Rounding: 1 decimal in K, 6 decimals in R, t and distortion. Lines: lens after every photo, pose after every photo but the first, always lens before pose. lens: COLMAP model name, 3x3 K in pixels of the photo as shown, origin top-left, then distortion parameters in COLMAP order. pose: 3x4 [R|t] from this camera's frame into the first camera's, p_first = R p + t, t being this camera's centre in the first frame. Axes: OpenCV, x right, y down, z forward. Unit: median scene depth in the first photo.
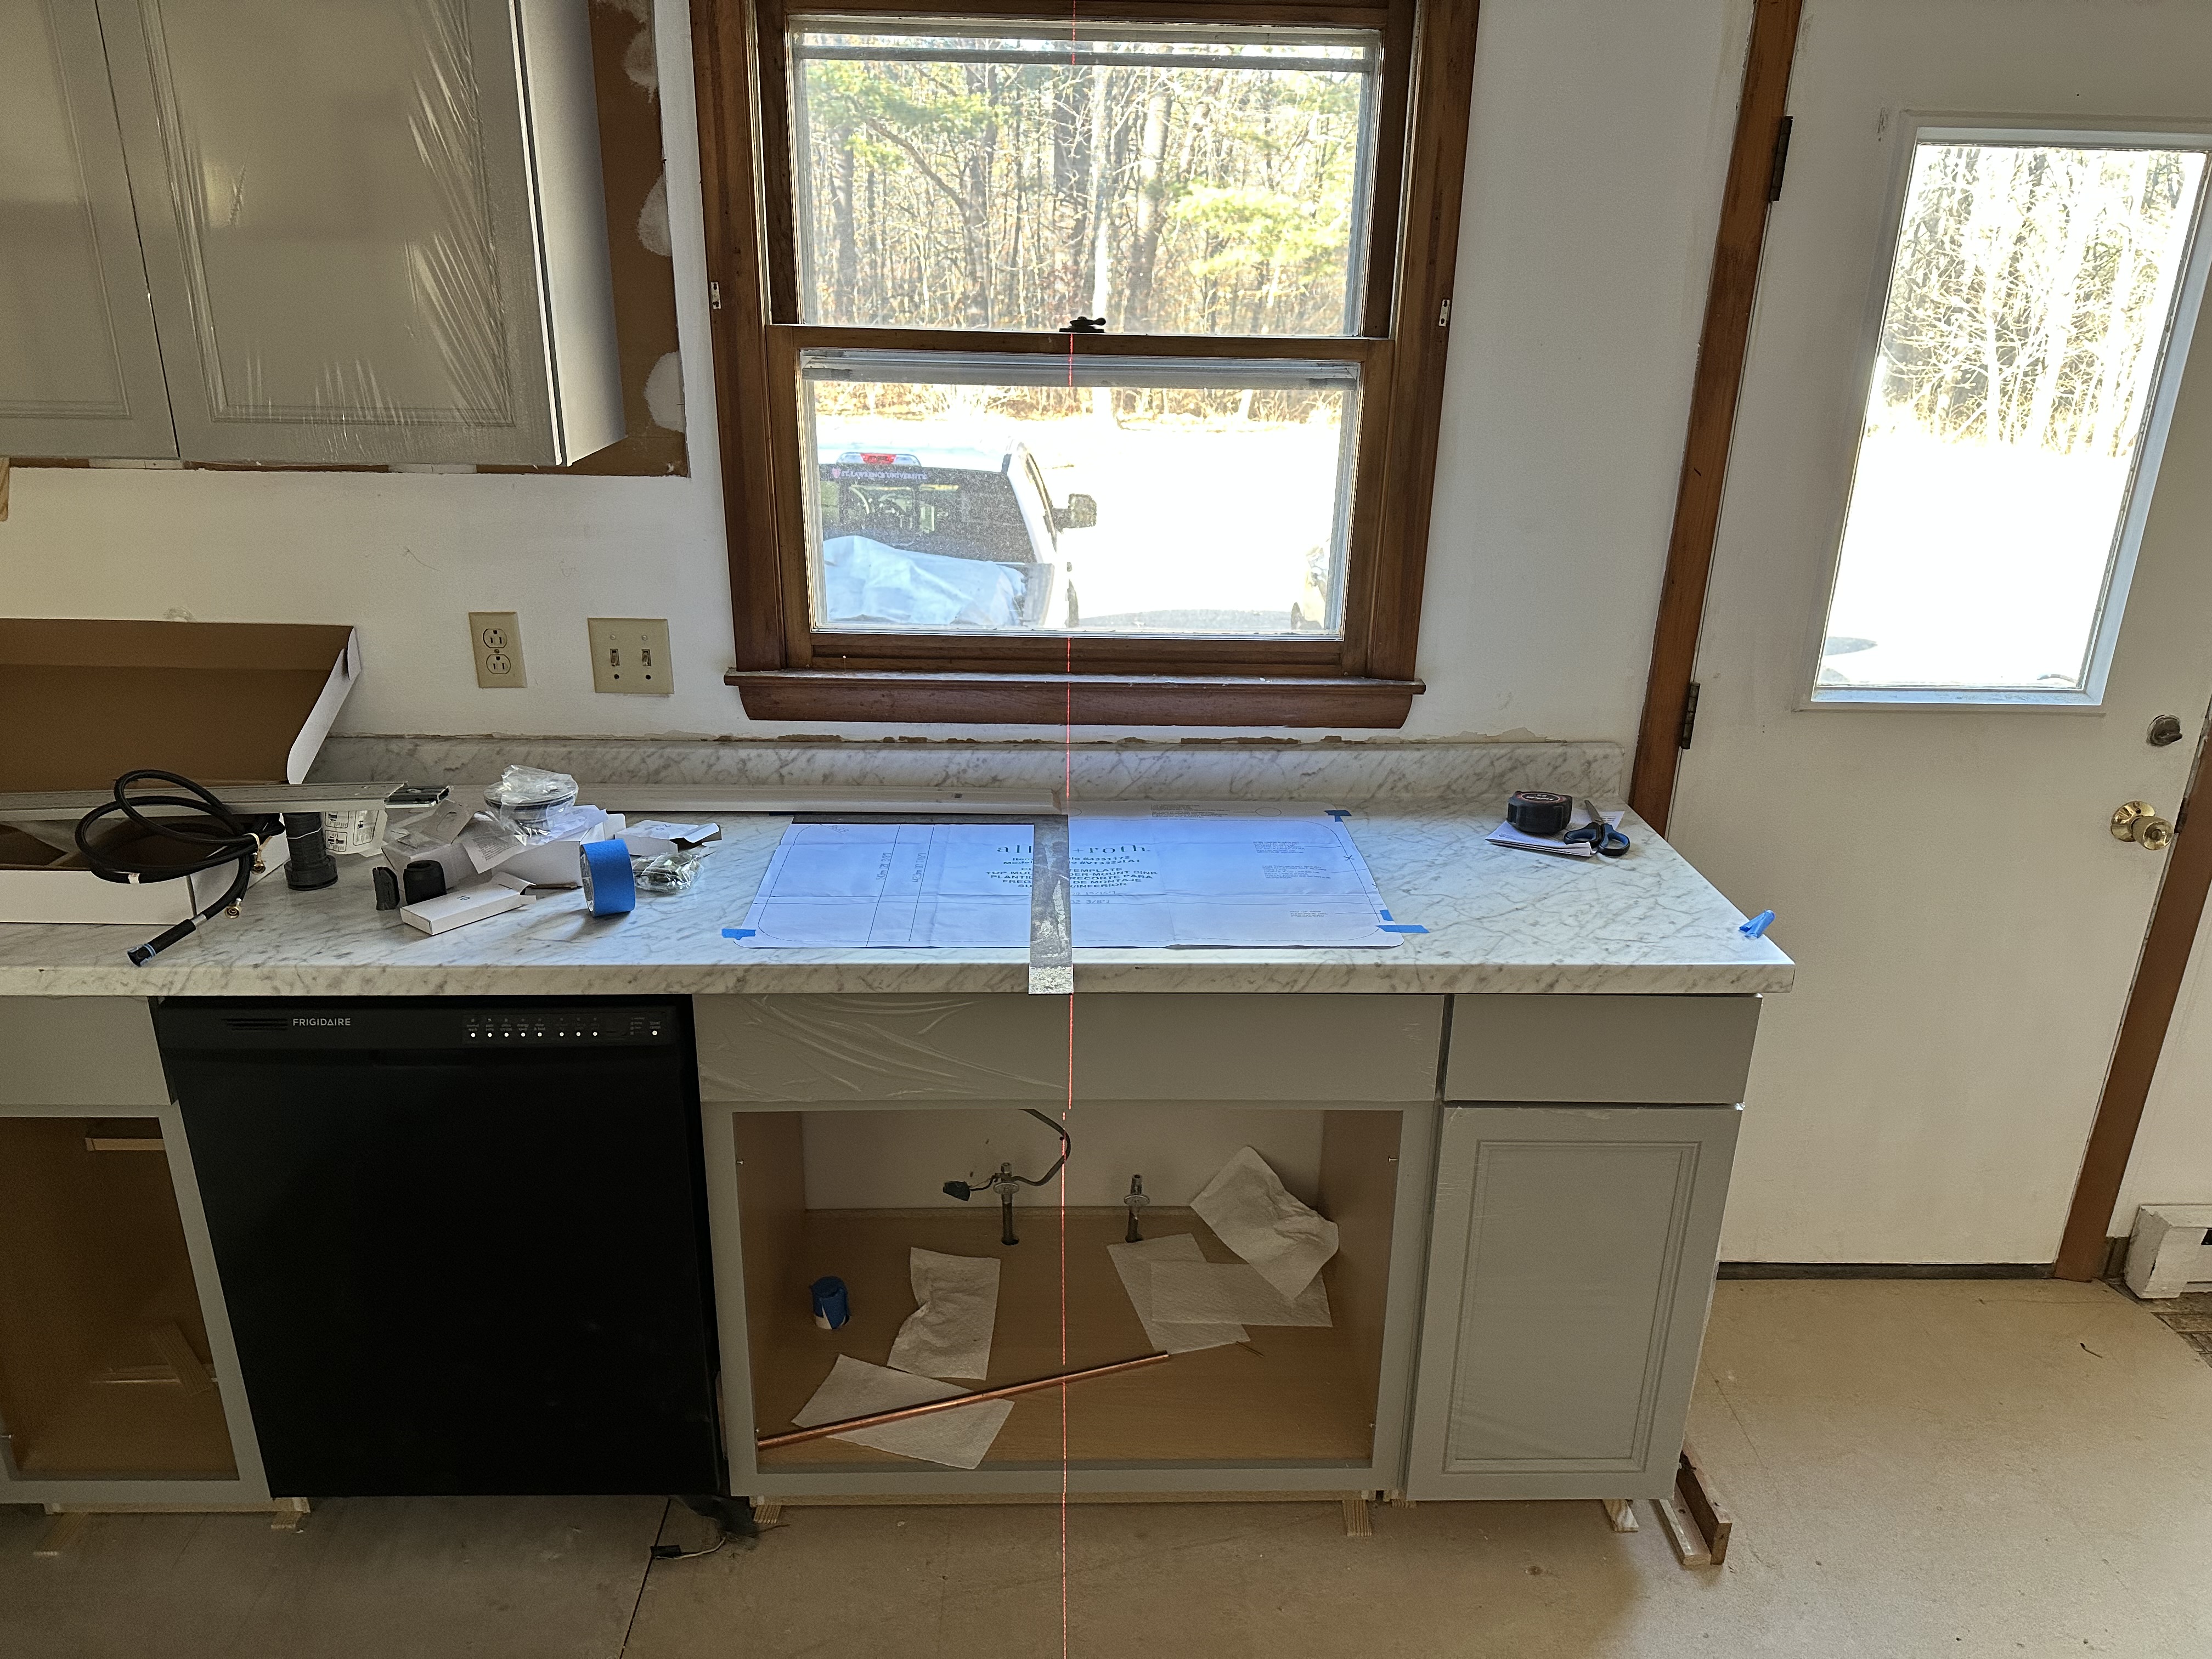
lens RADIAL K [[1532.6, 0, 1110.3], [0, 1532.6, 850.4], [0, 0, 1]] dist [0.035082, -0.059352]
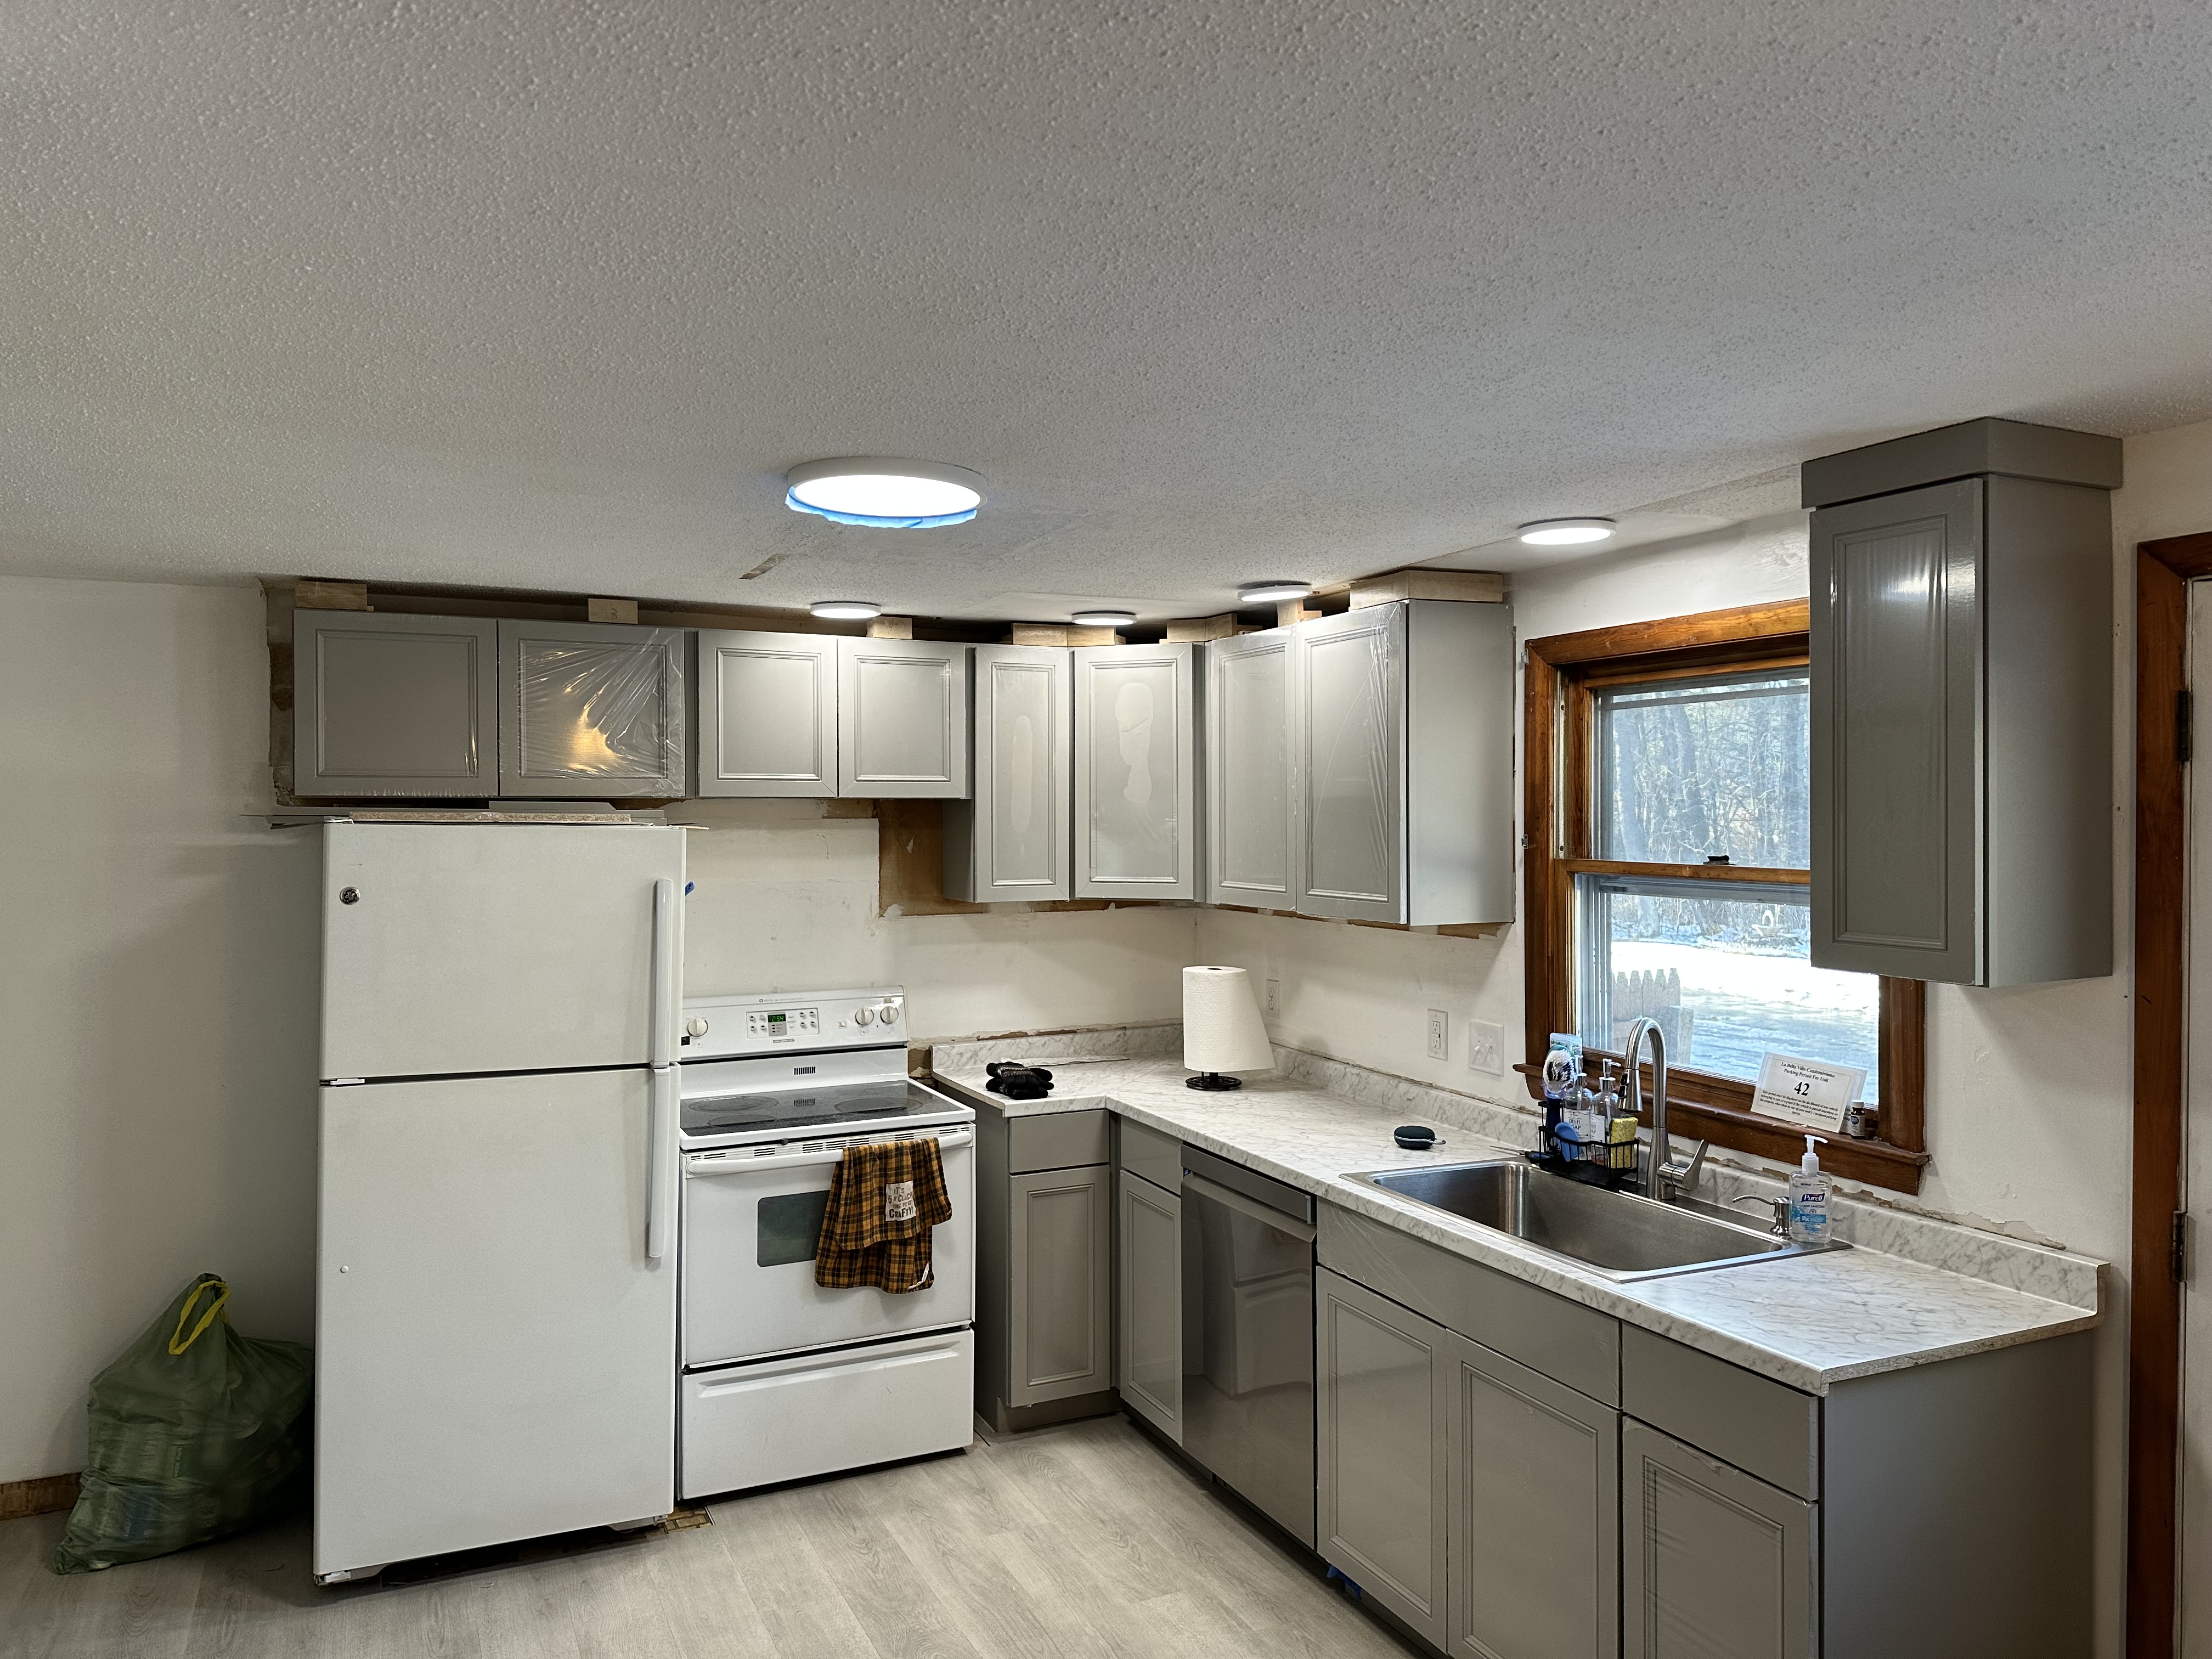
lens RADIAL K [[1532.6, 0, 1112.6], [0, 1532.6, 827.4], [0, 0, 1]] dist [0.035082, -0.059352]
pose [[0.388875, -0.013383, -0.921193, 1.055582], [-0.321714, 0.934977, -0.149393, 0.028150], [0.863294, 0.354456, 0.359284, -0.023104]]
